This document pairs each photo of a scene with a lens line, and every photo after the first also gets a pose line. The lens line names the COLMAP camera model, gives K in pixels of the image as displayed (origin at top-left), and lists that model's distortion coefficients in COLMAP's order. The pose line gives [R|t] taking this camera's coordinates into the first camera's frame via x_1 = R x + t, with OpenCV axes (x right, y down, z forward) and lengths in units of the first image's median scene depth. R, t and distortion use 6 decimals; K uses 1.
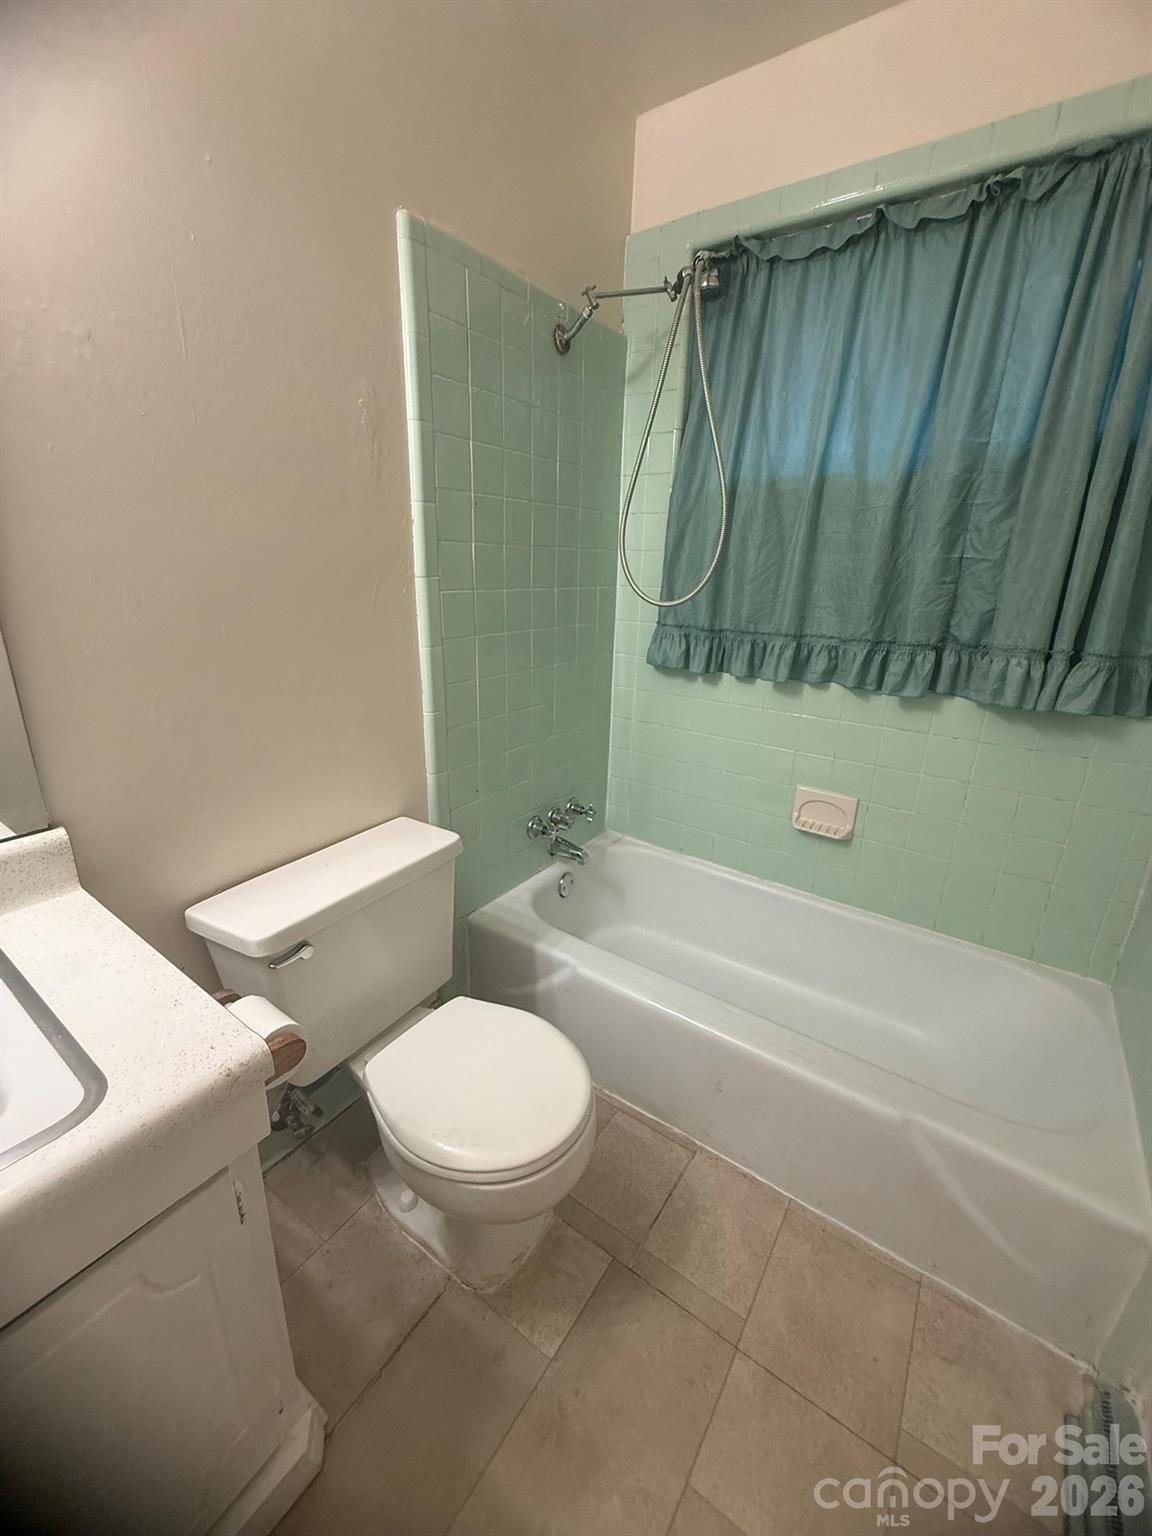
lens RADIAL K [[613.4, 0, 572.7], [0, 613.4, 763.8], [0, 0, 1]] dist [0.010416, -0.005758]
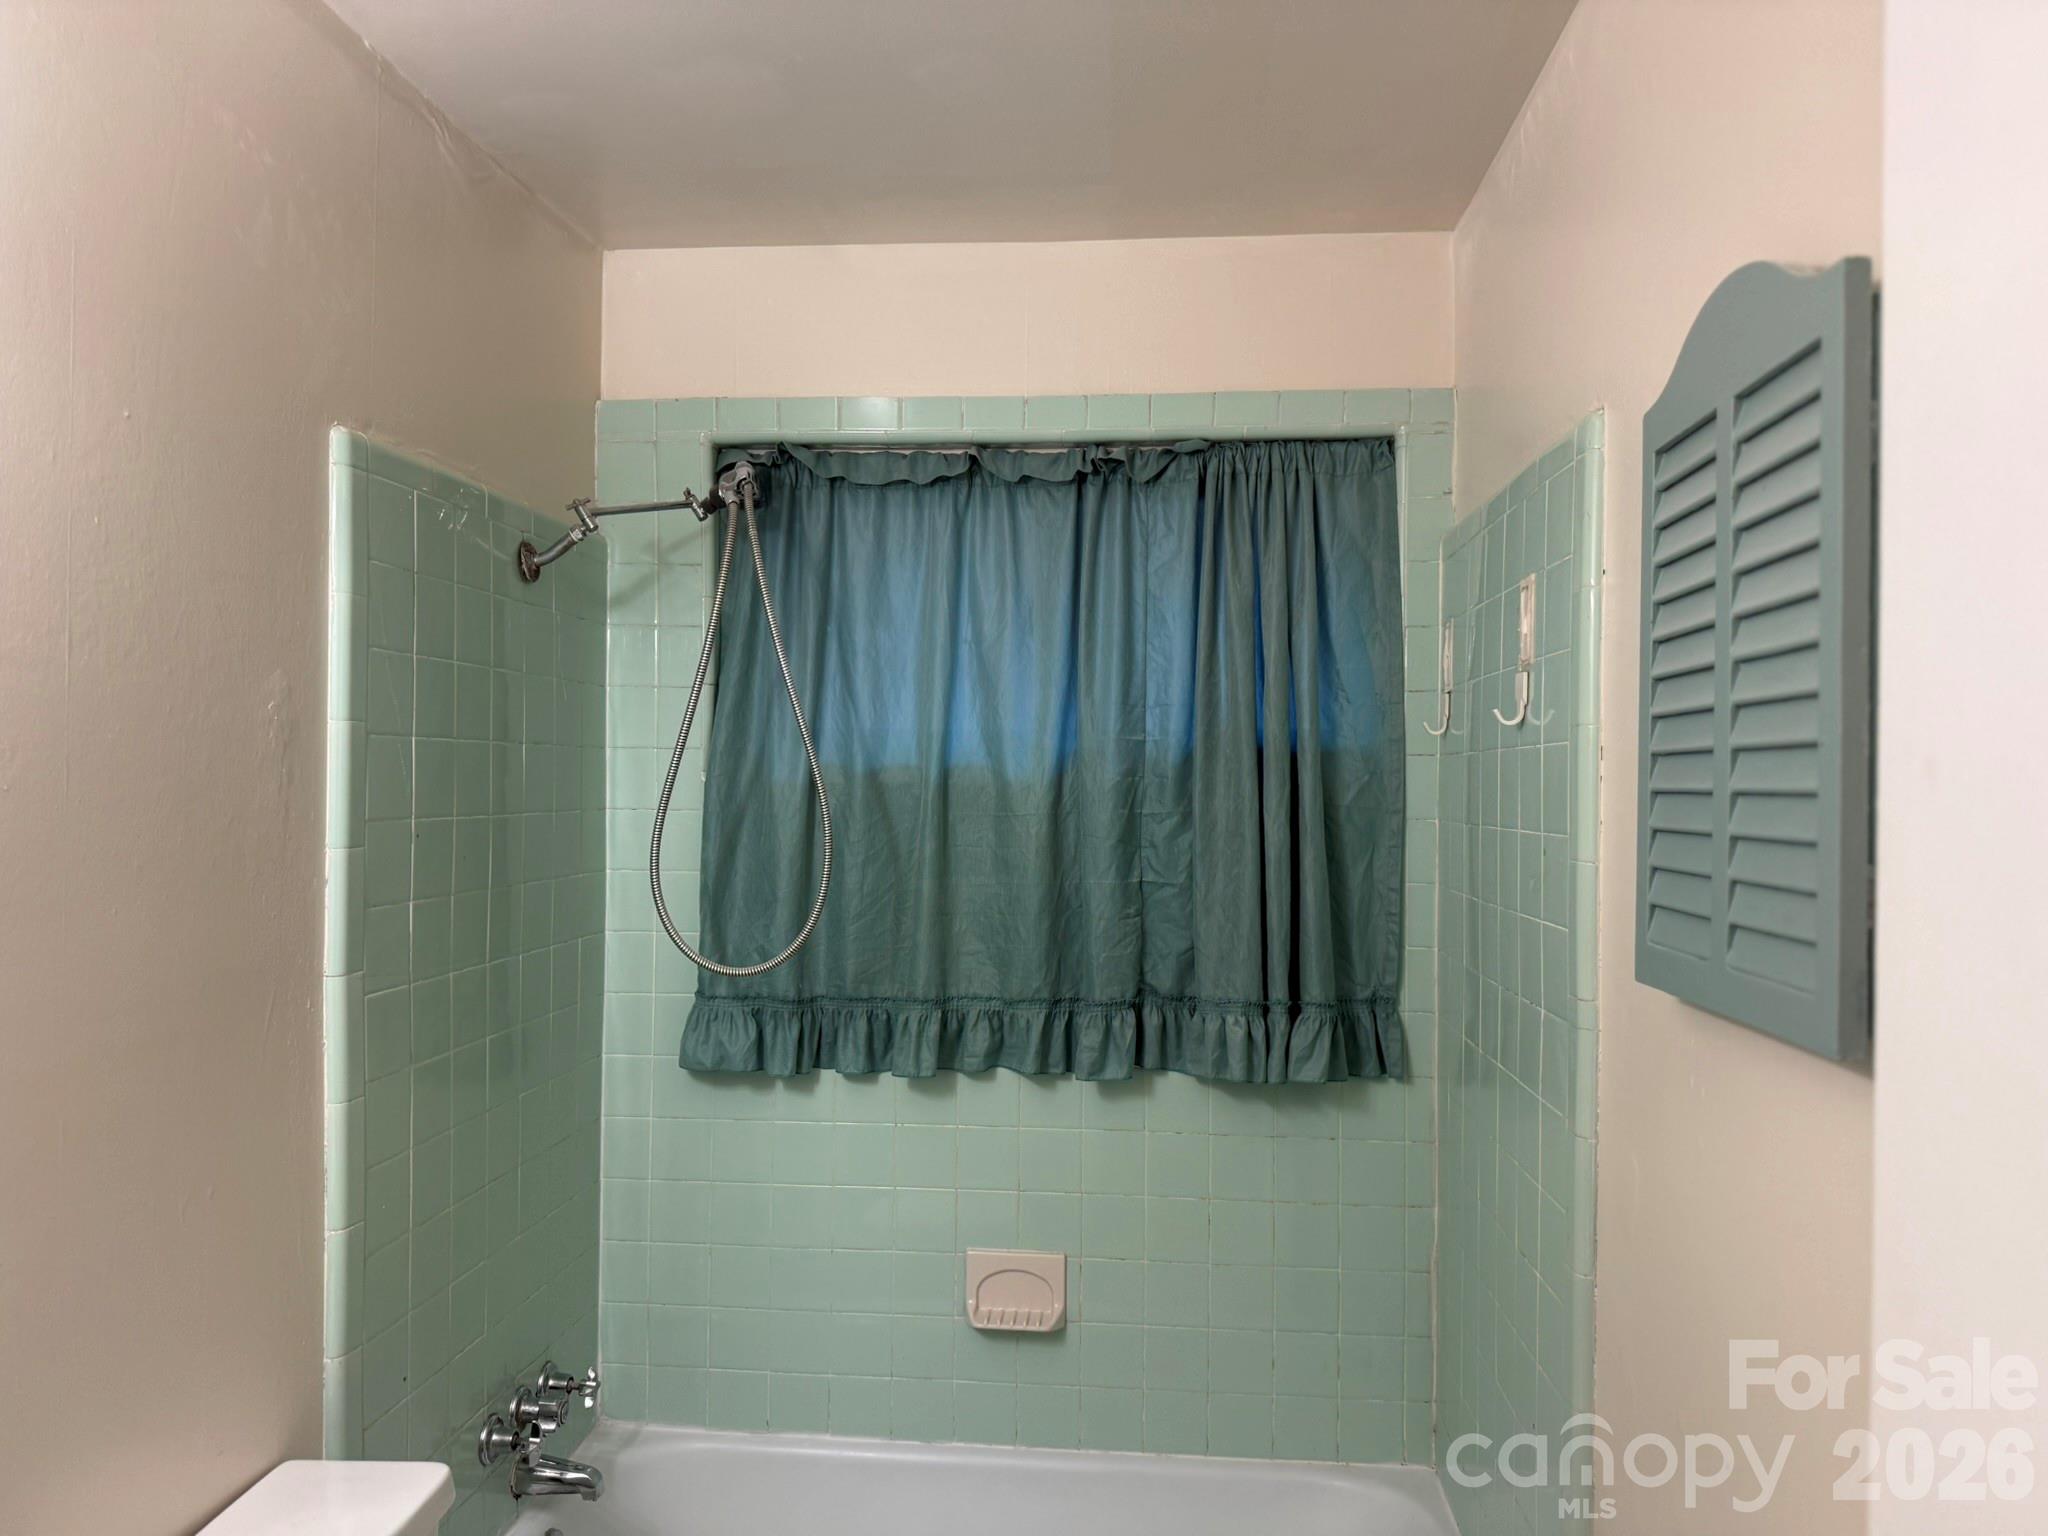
lens RADIAL K [[1458.0, 0, 1028.4], [0, 1458.0, 764.4], [0, 0, 1]] dist [0.035420, -0.045594]
pose [[0.866660, -0.014419, 0.498691, -0.325086], [0.168698, 0.949172, -0.265731, -0.027477], [-0.469512, 0.314427, 0.825042, -0.383616]]
